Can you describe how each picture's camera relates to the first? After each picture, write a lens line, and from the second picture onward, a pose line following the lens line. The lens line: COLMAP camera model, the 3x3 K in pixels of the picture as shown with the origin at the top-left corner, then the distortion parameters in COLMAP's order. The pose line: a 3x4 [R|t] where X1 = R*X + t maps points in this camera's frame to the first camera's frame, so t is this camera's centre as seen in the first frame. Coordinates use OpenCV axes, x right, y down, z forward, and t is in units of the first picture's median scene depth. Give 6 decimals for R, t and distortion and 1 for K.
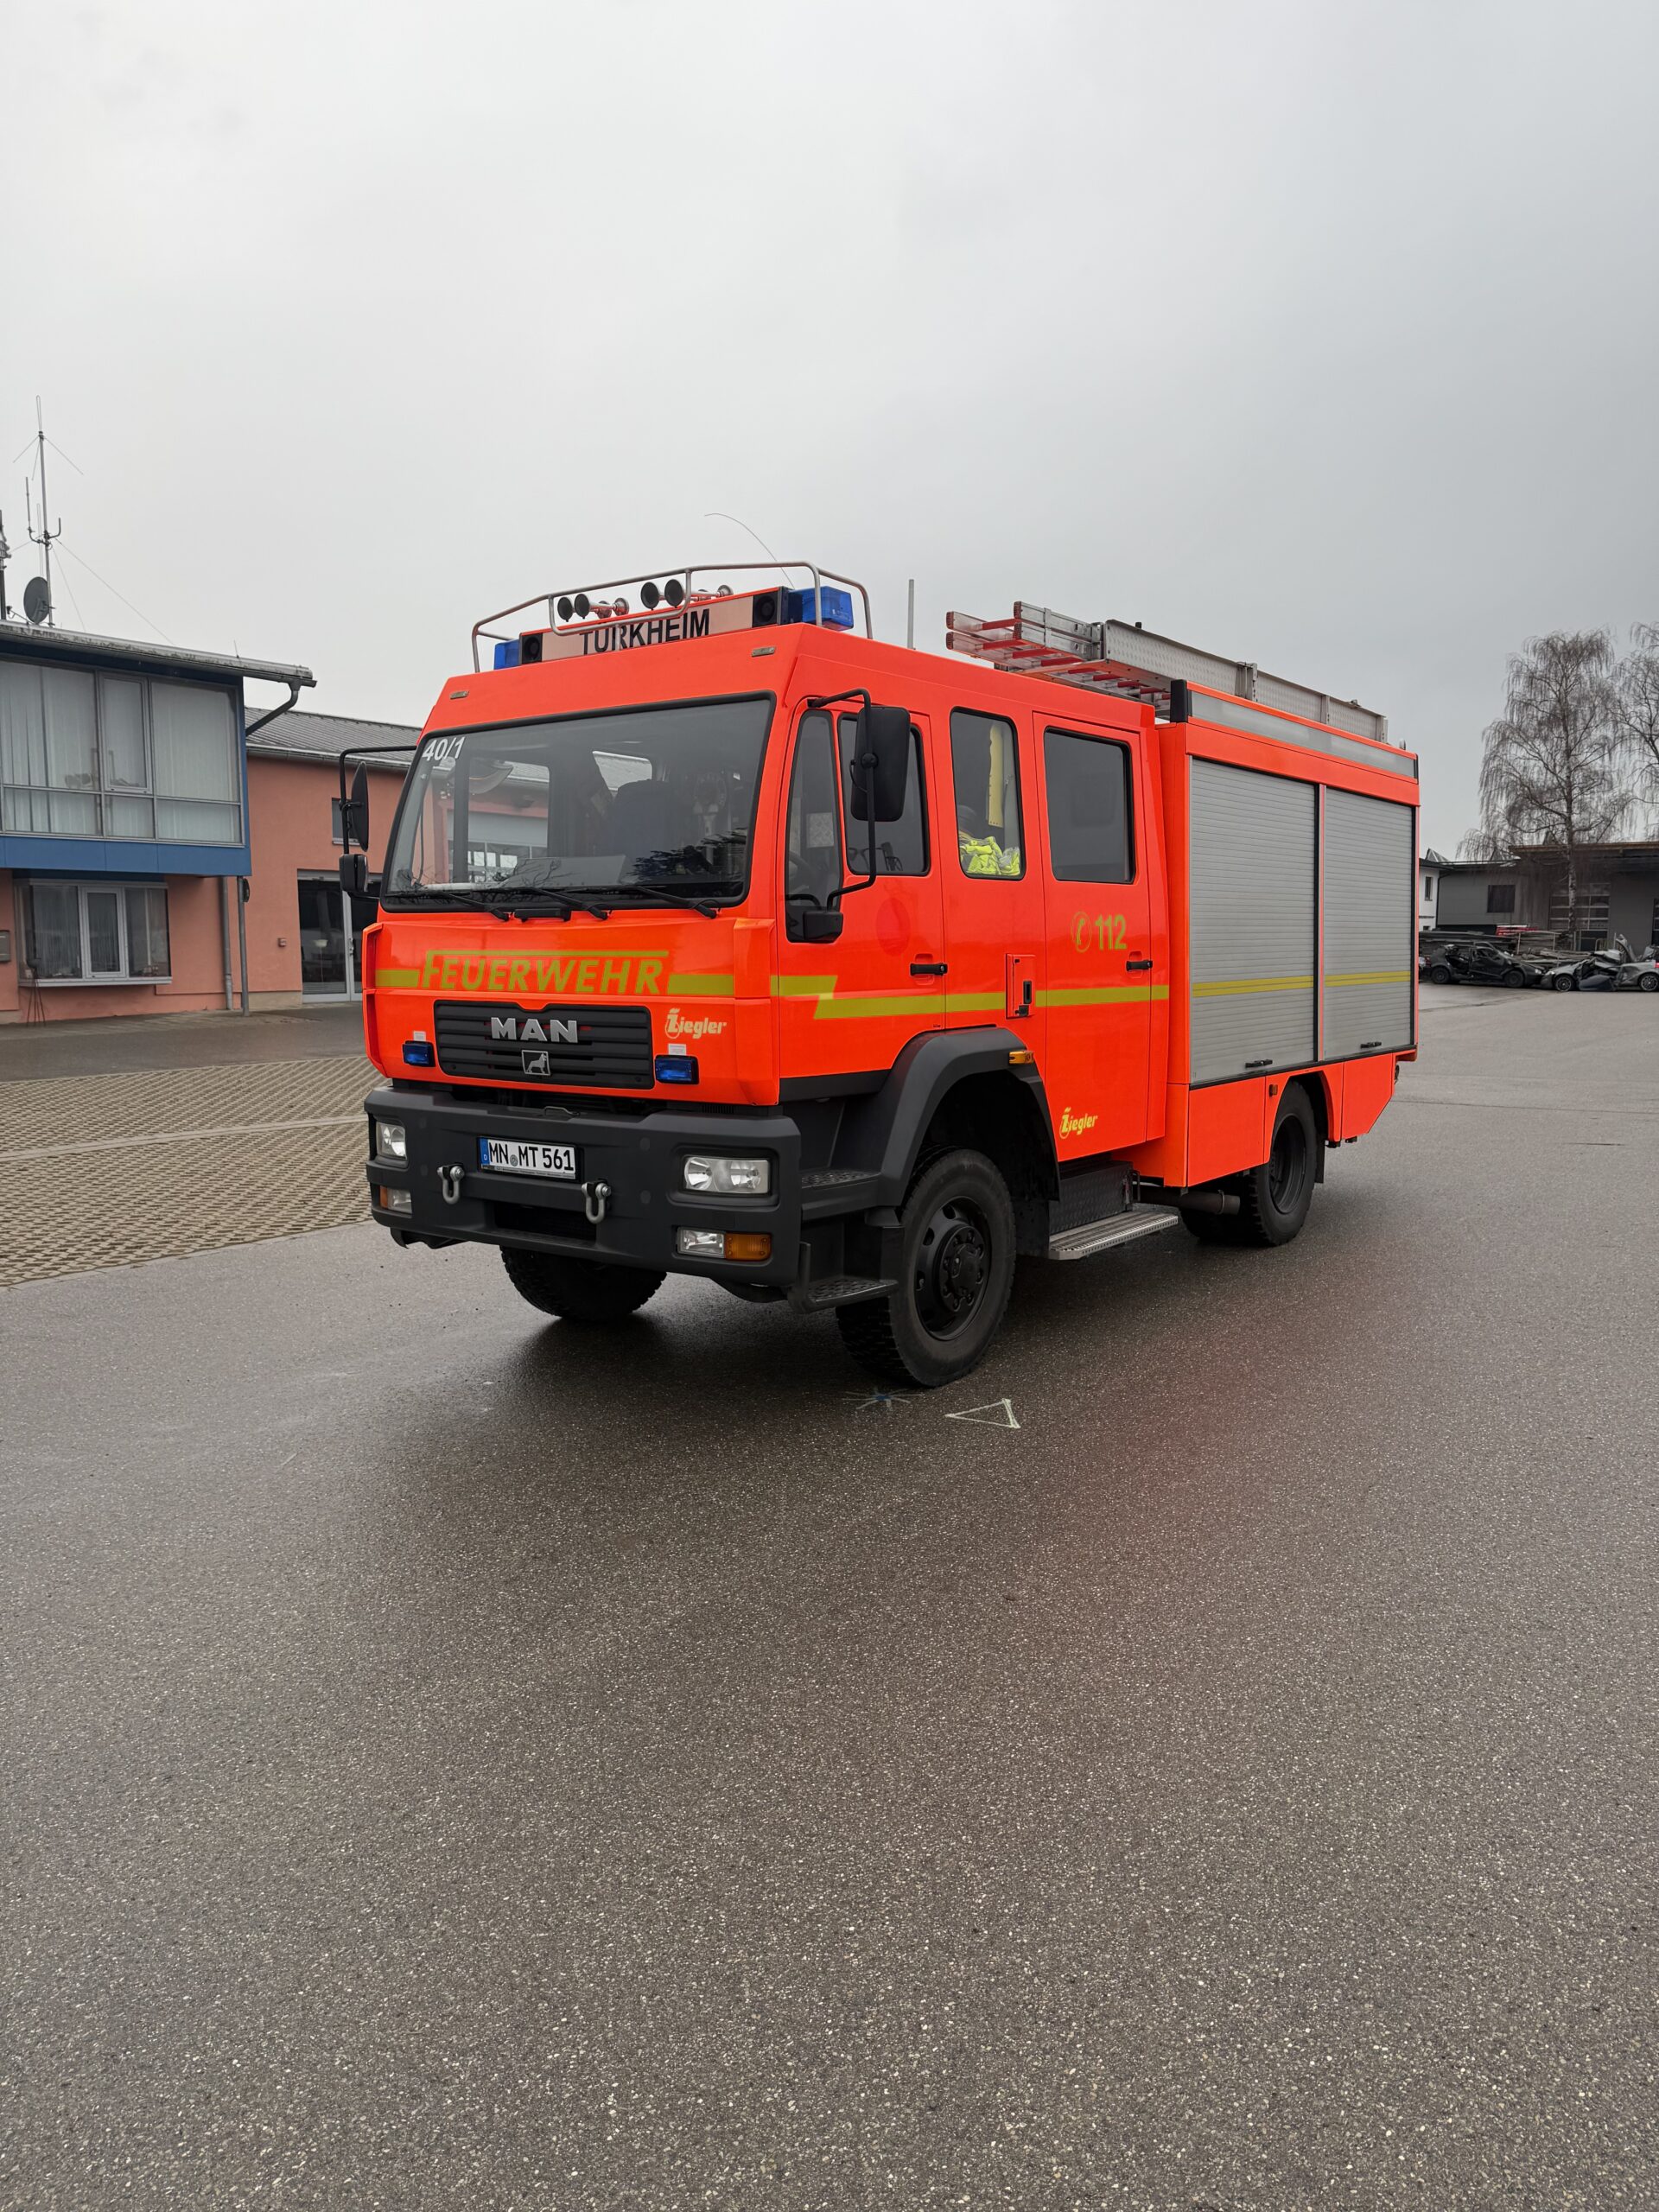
lens RADIAL K [[1546.8, 0, 837.7], [0, 1546.8, 1108.1], [0, 0, 1]] dist [0.142148, -0.286331]
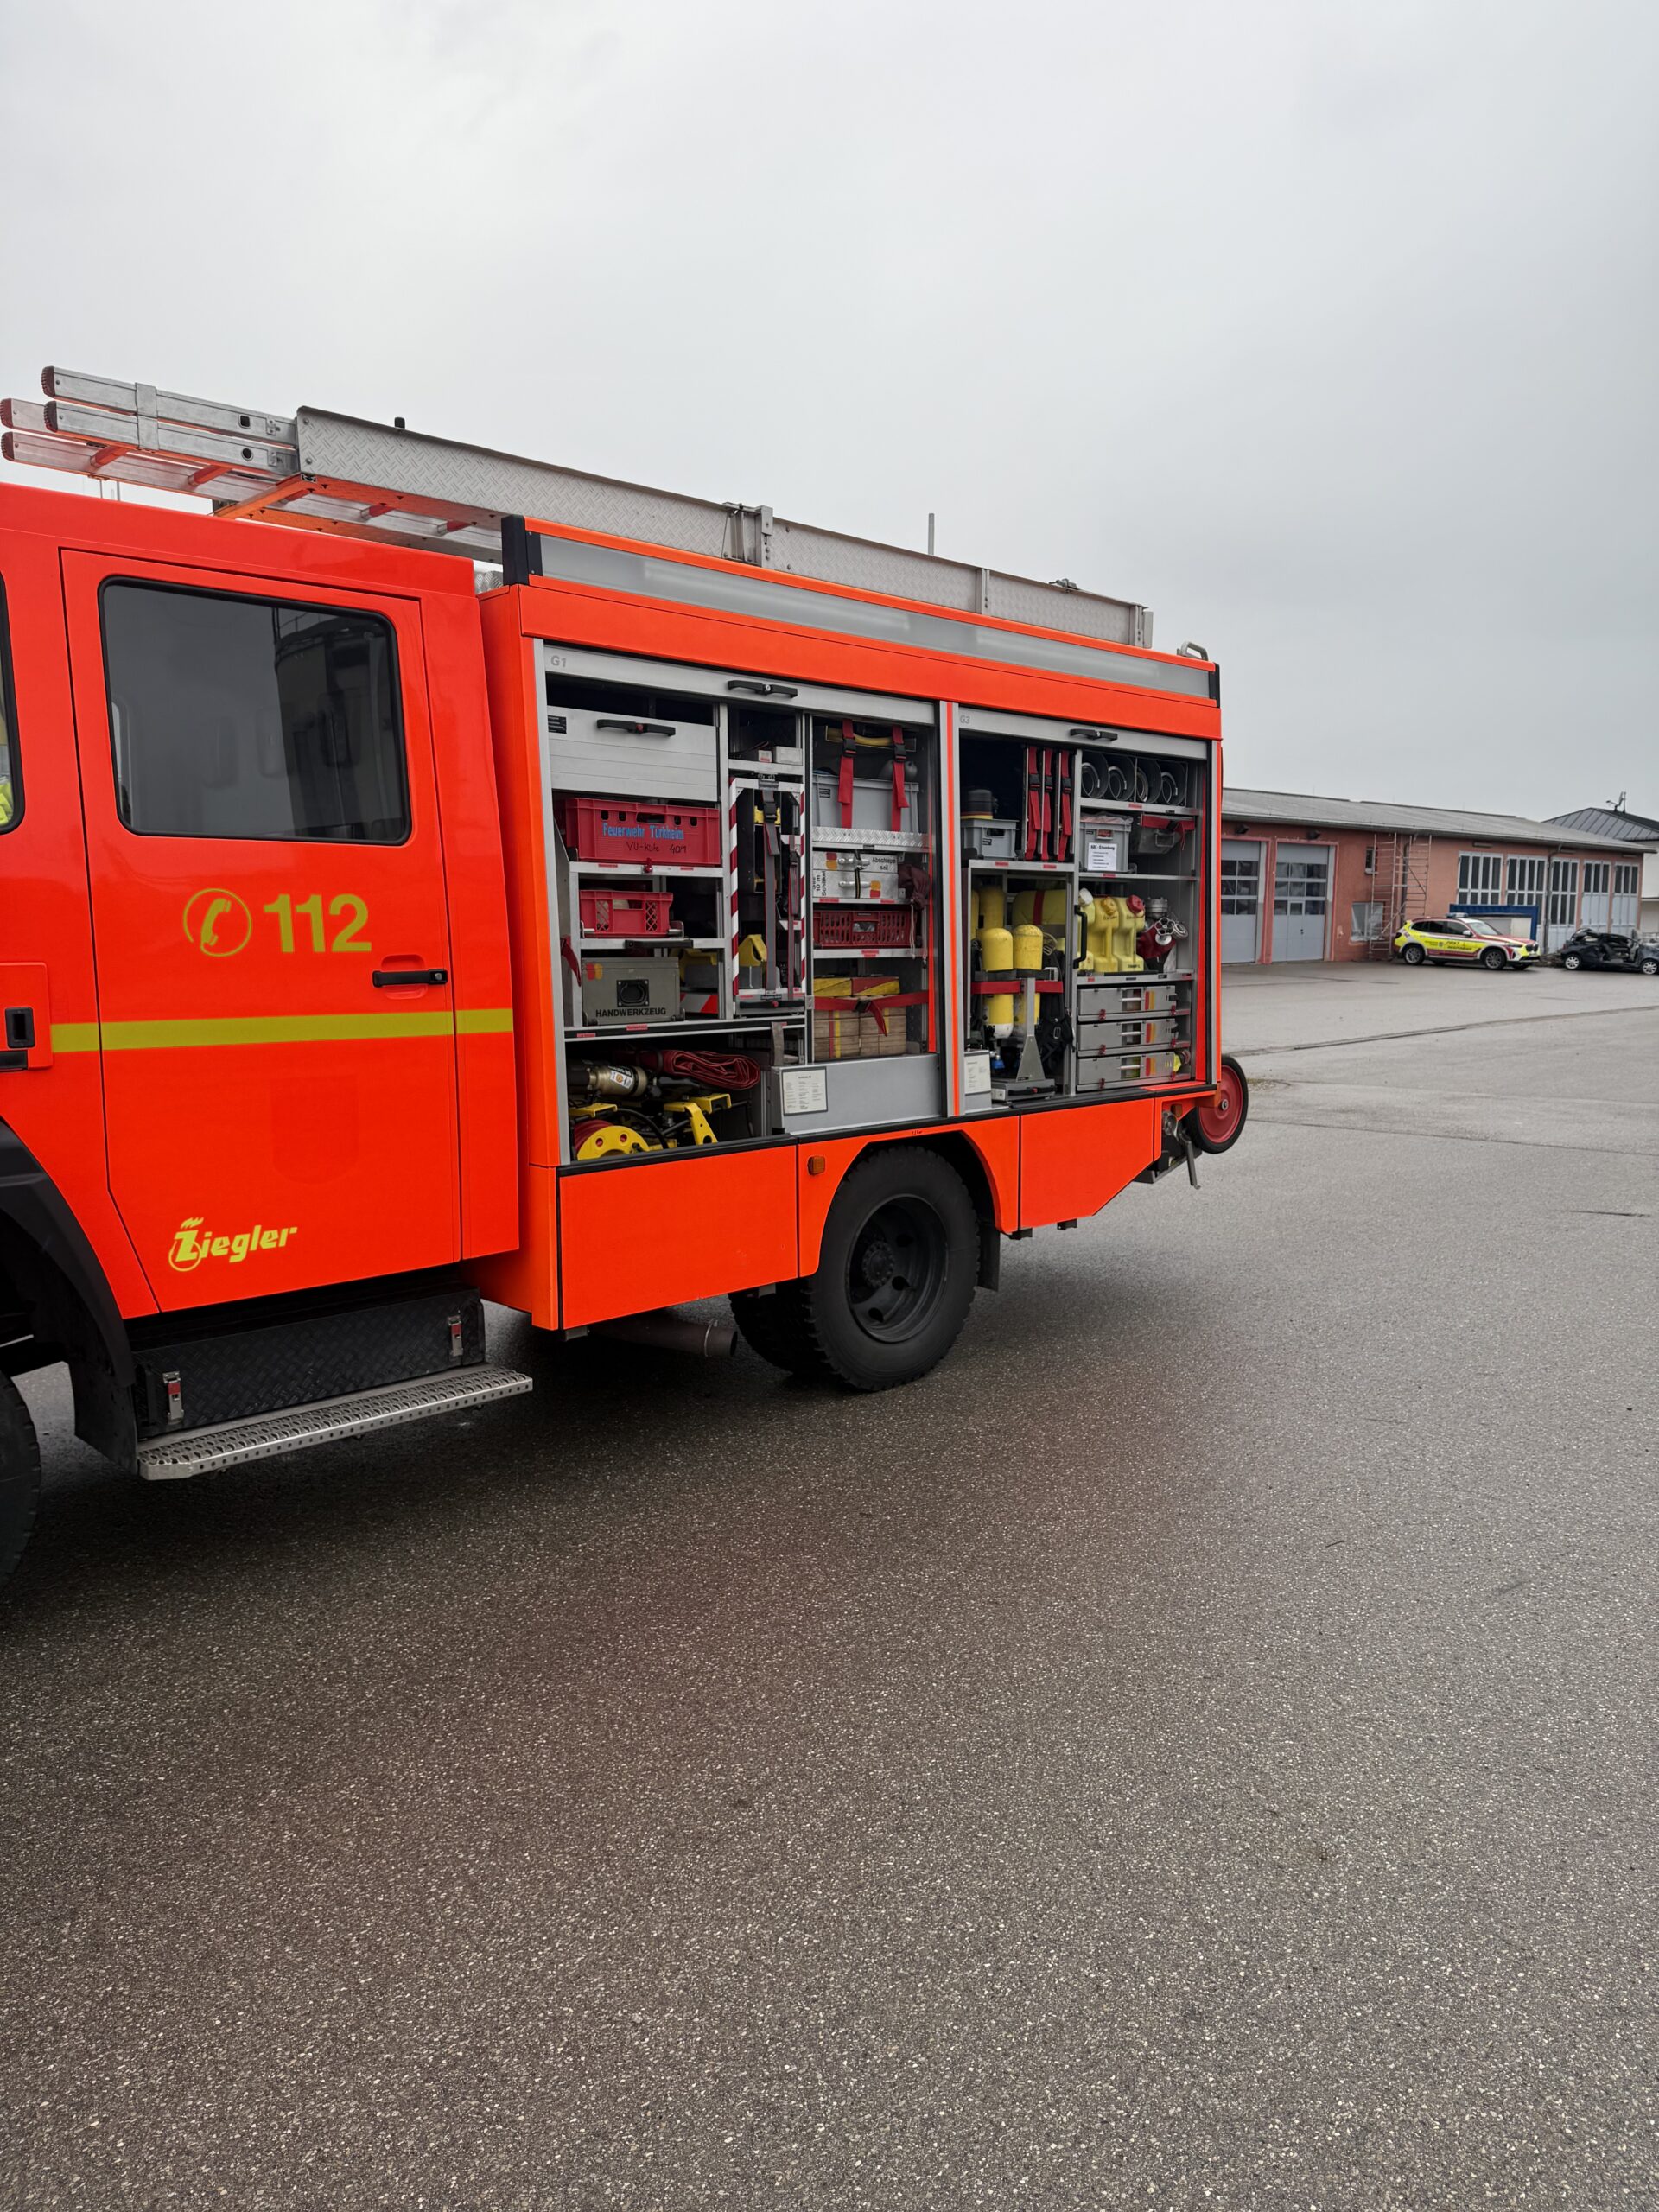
lens RADIAL K [[1546.8, 0, 837.7], [0, 1546.8, 1108.1], [0, 0, 1]] dist [0.142148, -0.286331]
pose [[0.985260, 0.013244, -0.170549, 0.408106], [-0.012478, 0.999907, 0.005560, -0.040565], [0.170606, -0.003350, 0.985334, 0.370506]]
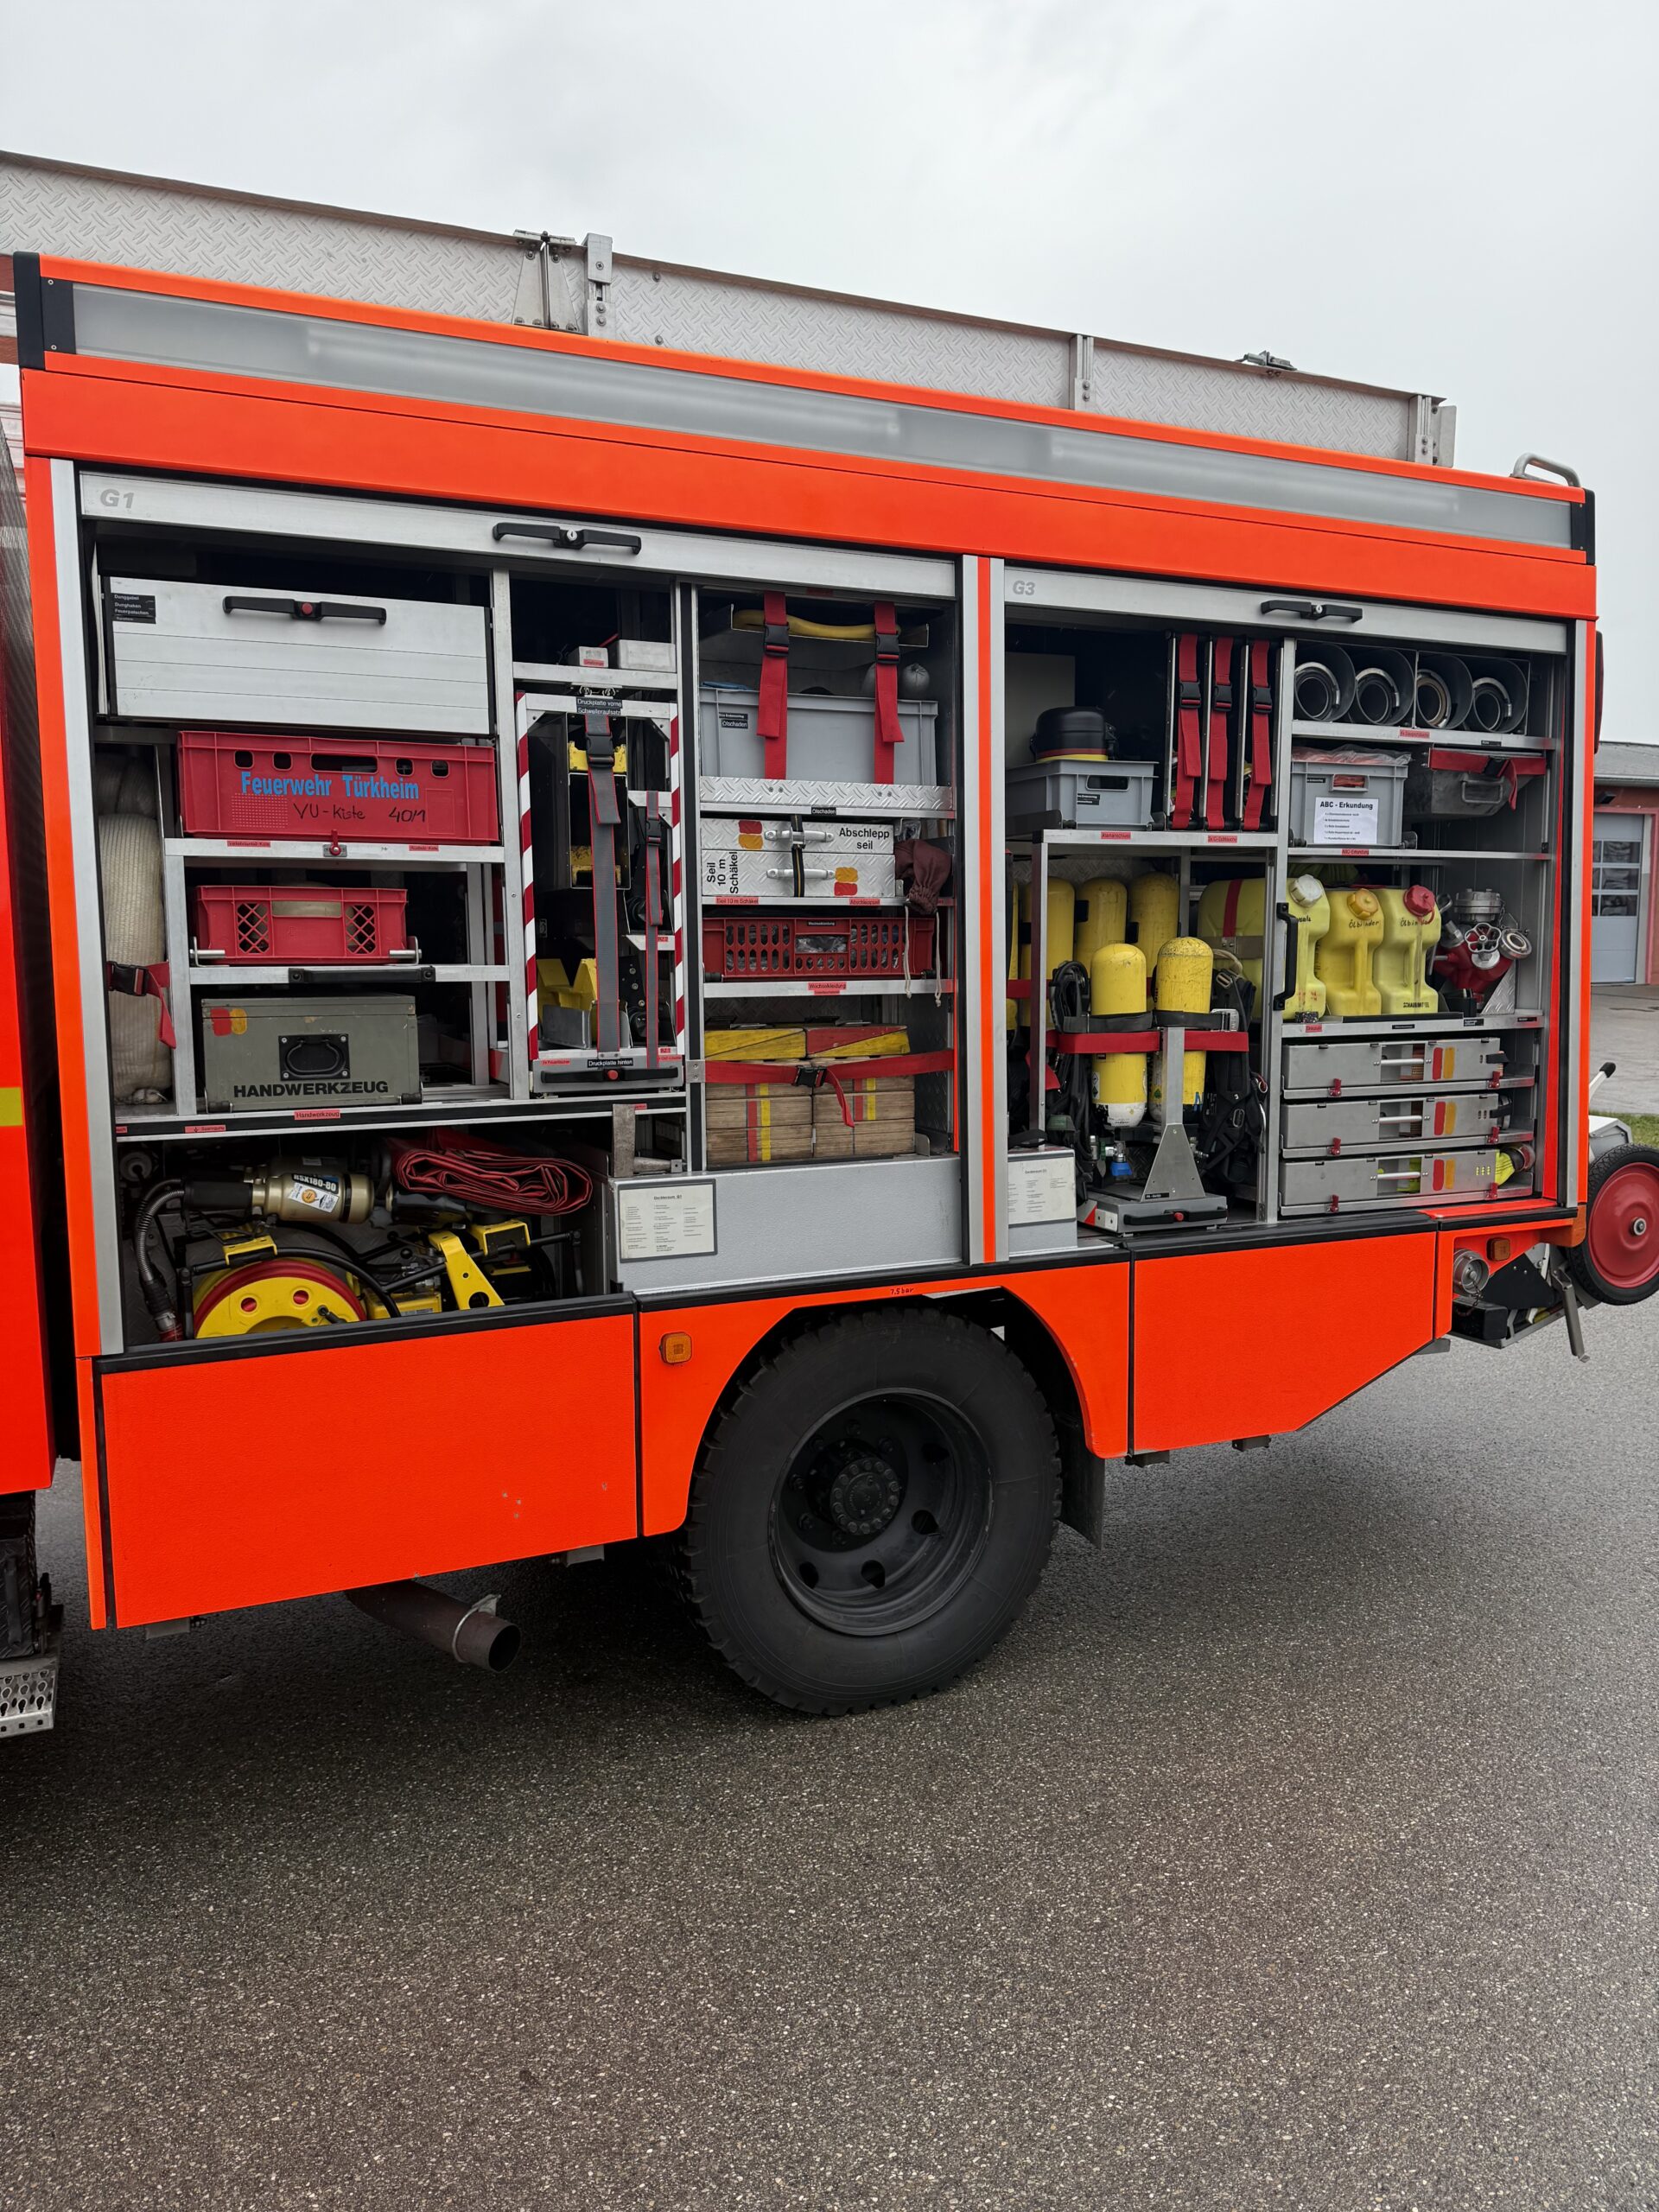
lens RADIAL K [[1546.8, 0, 837.7], [0, 1546.8, 1108.1], [0, 0, 1]] dist [0.142148, -0.286331]
pose [[0.865244, 0.045808, -0.499253, 0.515260], [-0.045755, 0.998876, 0.012351, -0.079814], [0.499258, 0.012157, 0.866368, 0.702884]]
